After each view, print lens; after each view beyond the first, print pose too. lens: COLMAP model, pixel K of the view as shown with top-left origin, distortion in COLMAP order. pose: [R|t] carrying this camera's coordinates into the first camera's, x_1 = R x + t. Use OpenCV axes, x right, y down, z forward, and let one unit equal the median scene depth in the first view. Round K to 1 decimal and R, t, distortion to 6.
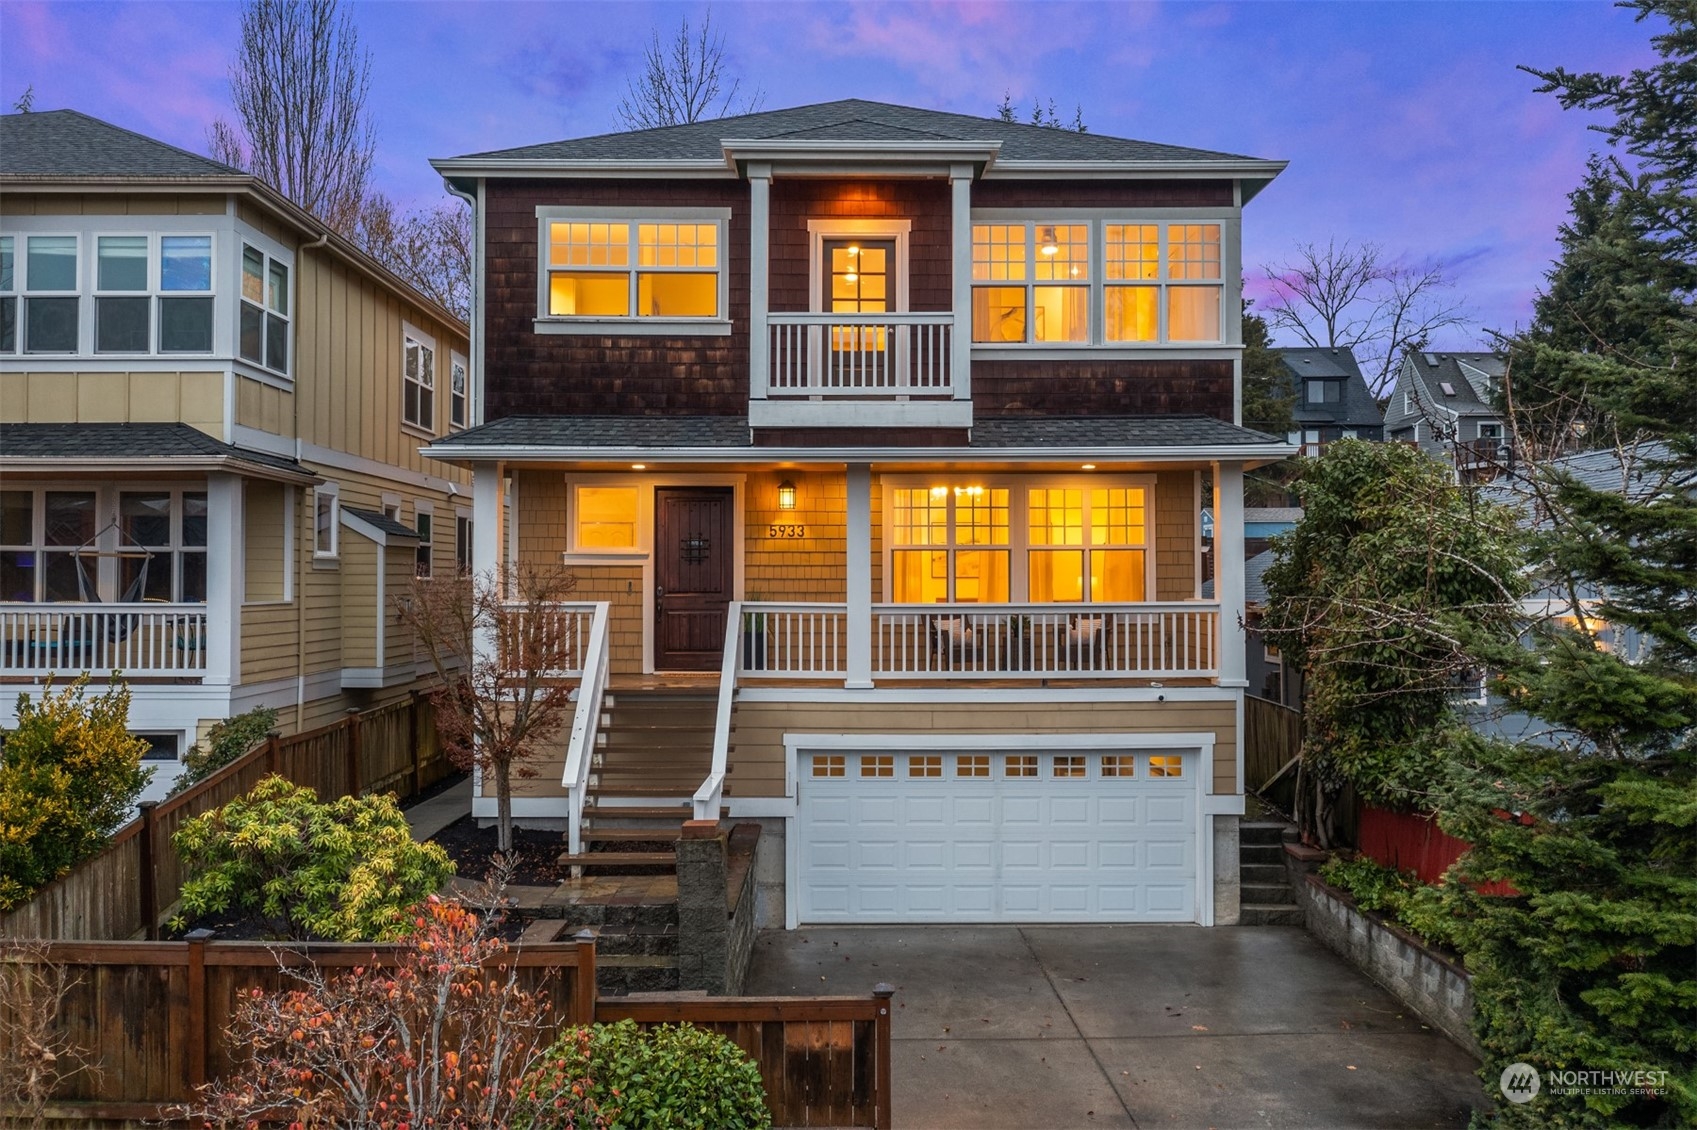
lens RADIAL K [[1383.2, 0, 848.5], [0, 1383.2, 565.0], [0, 0, 1]] dist [-0.019261, 0.007417]
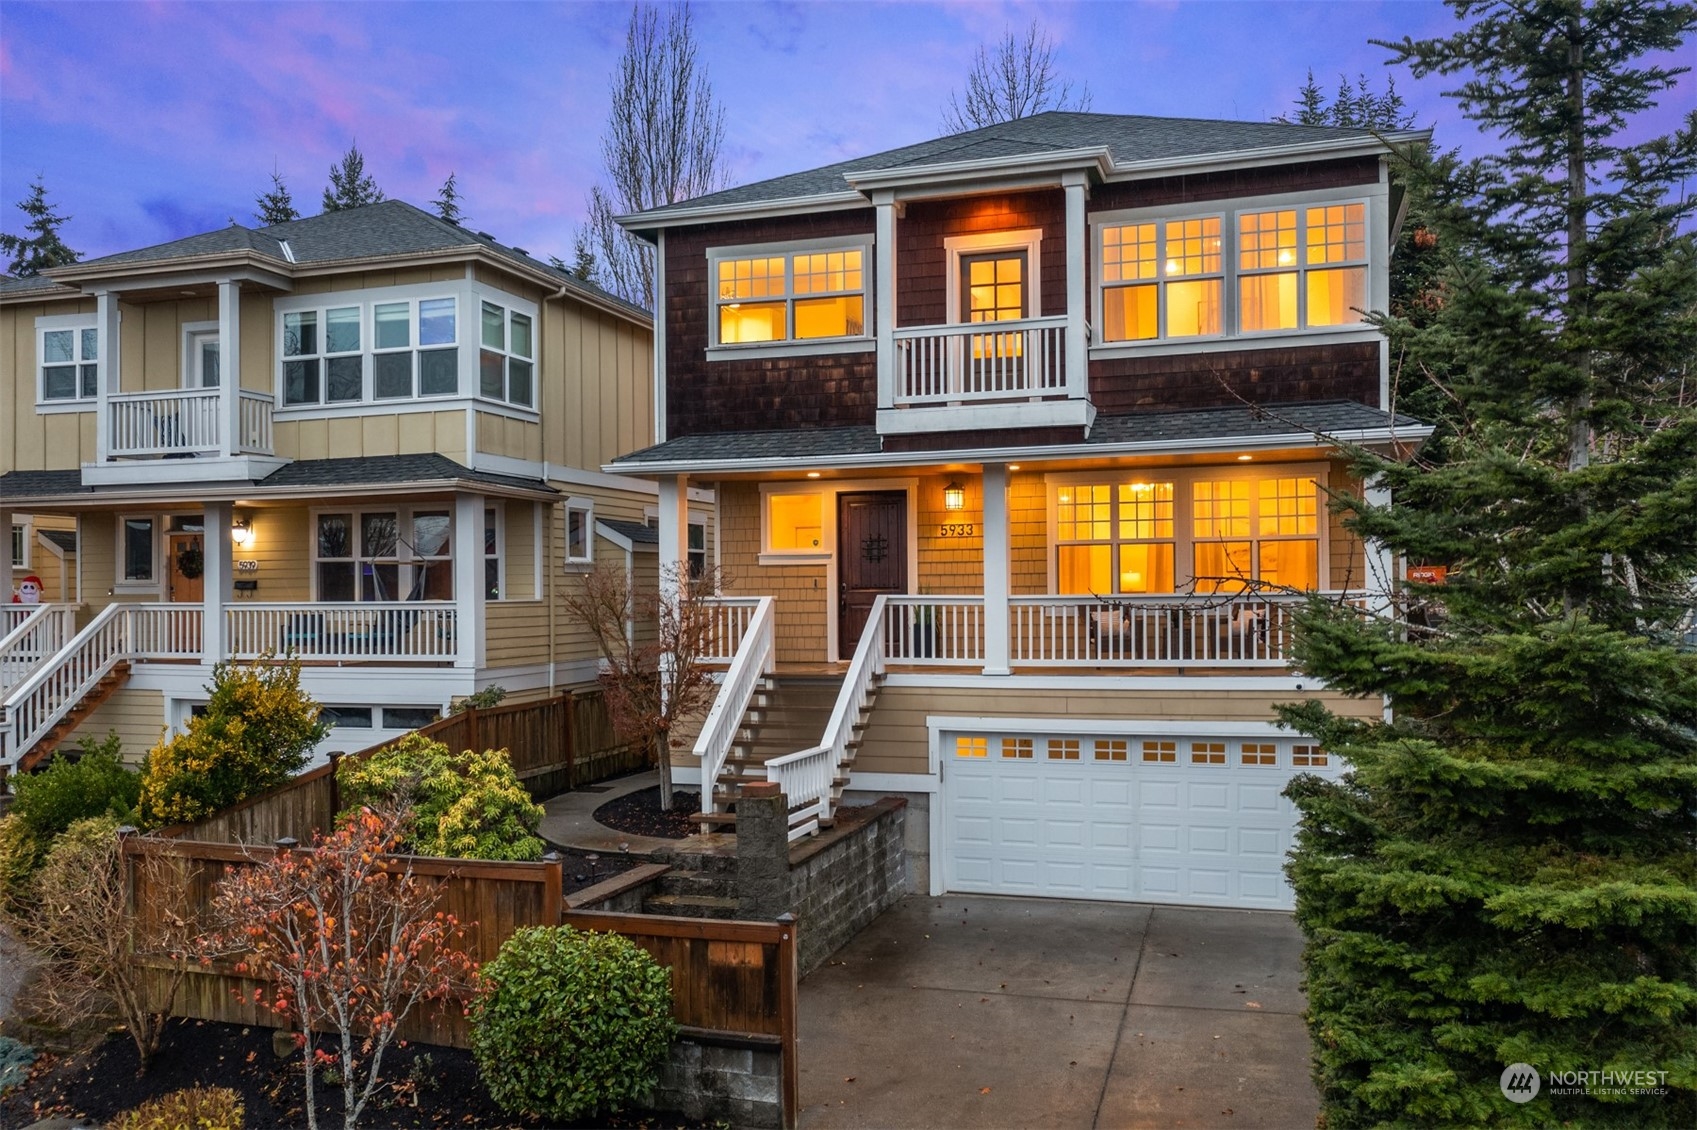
lens RADIAL K [[1365.0, 0, 848.8], [0, 1365.0, 598.3], [0, 0, 1]] dist [-0.008926, 0.001357]
pose [[0.949829, -0.010616, -0.312588, 0.230509], [0.016374, 0.999741, 0.015801, 0.011754], [0.312339, -0.020127, 0.949757, -0.034594]]
